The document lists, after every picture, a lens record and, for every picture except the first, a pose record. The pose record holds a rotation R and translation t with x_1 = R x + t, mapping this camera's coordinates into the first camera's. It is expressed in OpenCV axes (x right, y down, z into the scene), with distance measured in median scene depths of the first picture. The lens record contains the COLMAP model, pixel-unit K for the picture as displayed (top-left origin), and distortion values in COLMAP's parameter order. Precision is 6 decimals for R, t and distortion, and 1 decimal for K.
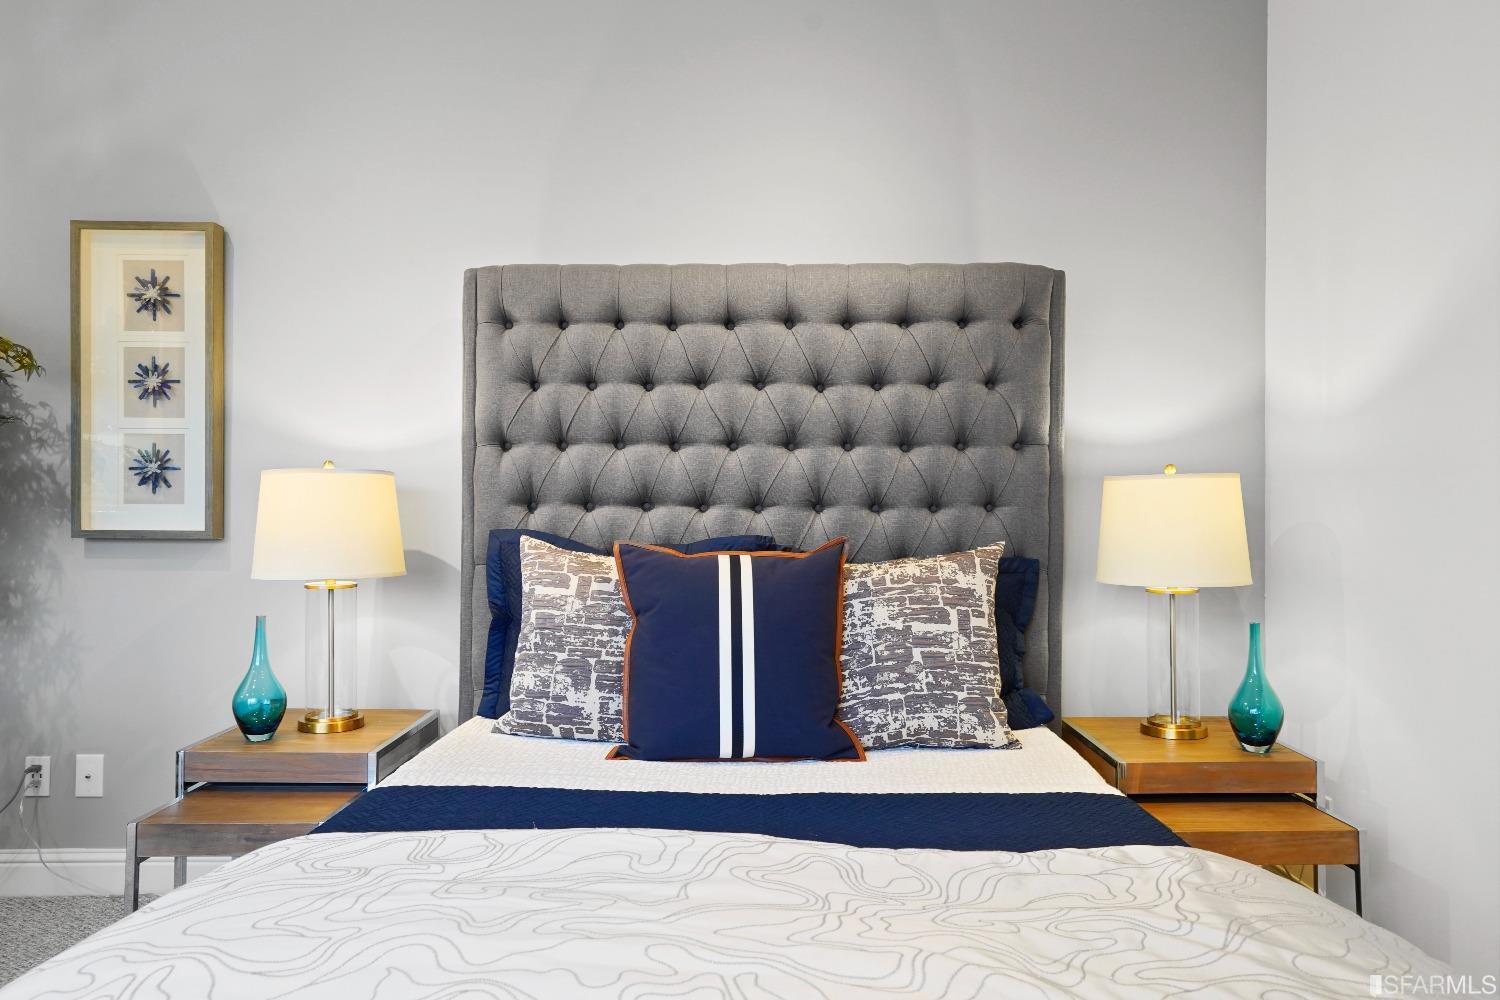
lens RADIAL K [[1069.5, 0, 744.4], [0, 1069.5, 497.2], [0, 0, 1]] dist [0.008075, 0.022095]
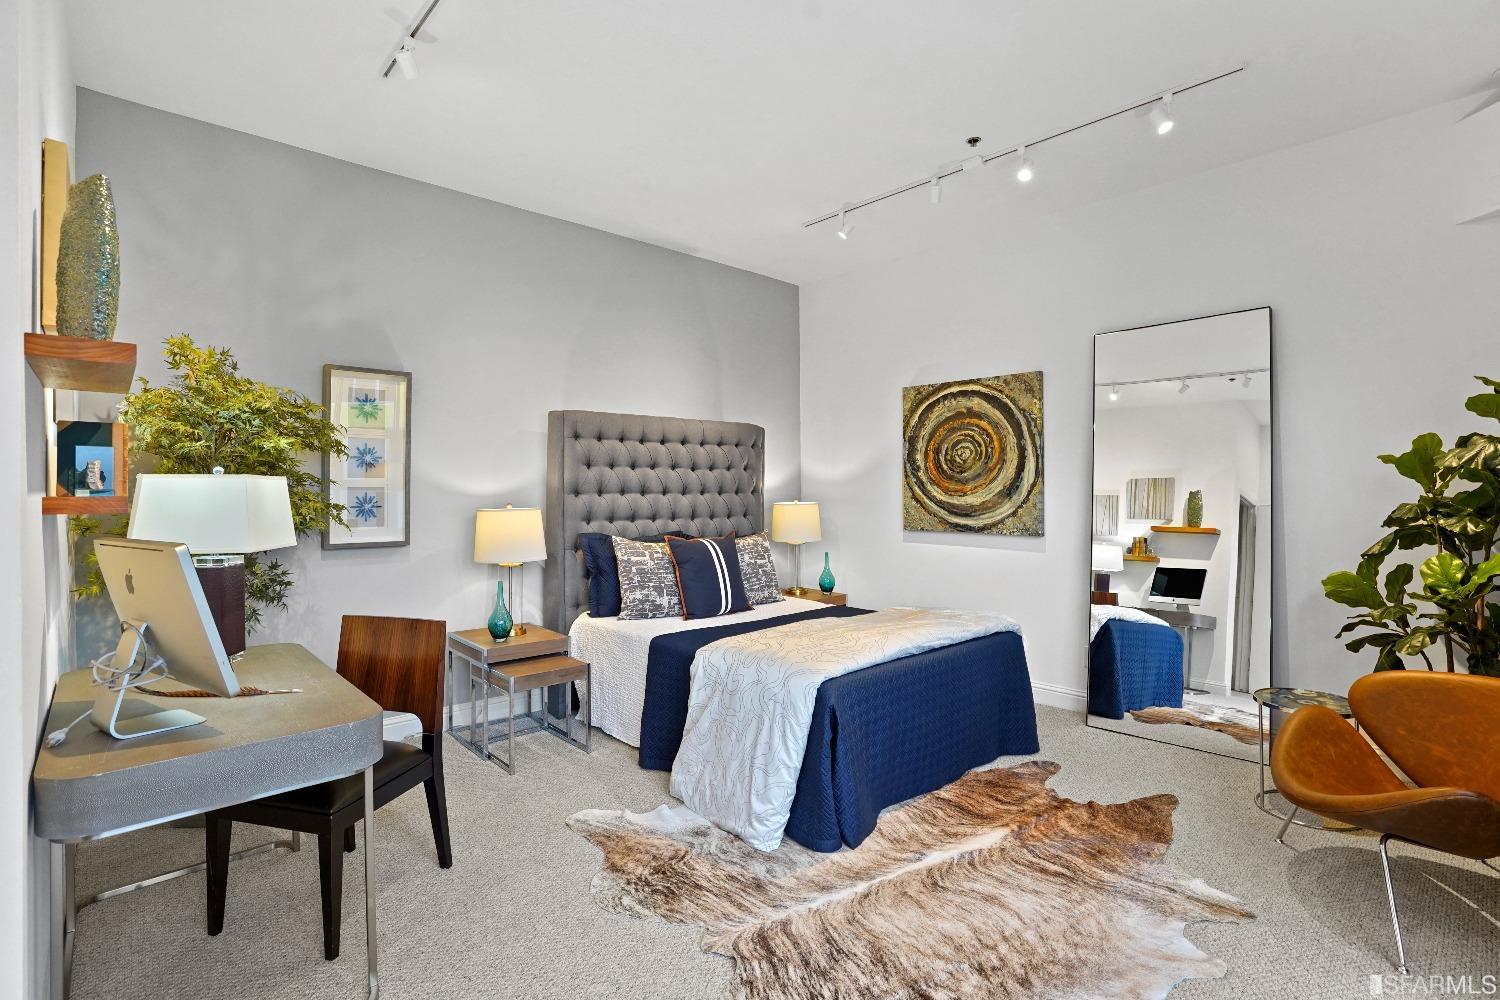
lens RADIAL K [[703.6, 0, 741.2], [0, 703.6, 489.9], [0, 0, 1]] dist [-0.049000, 0.018329]
pose [[0.732051, -0.007637, 0.681207, -0.966049], [-0.001605, 0.999915, 0.012934, -0.077411], [-0.681248, -0.010561, 0.731976, -0.275255]]
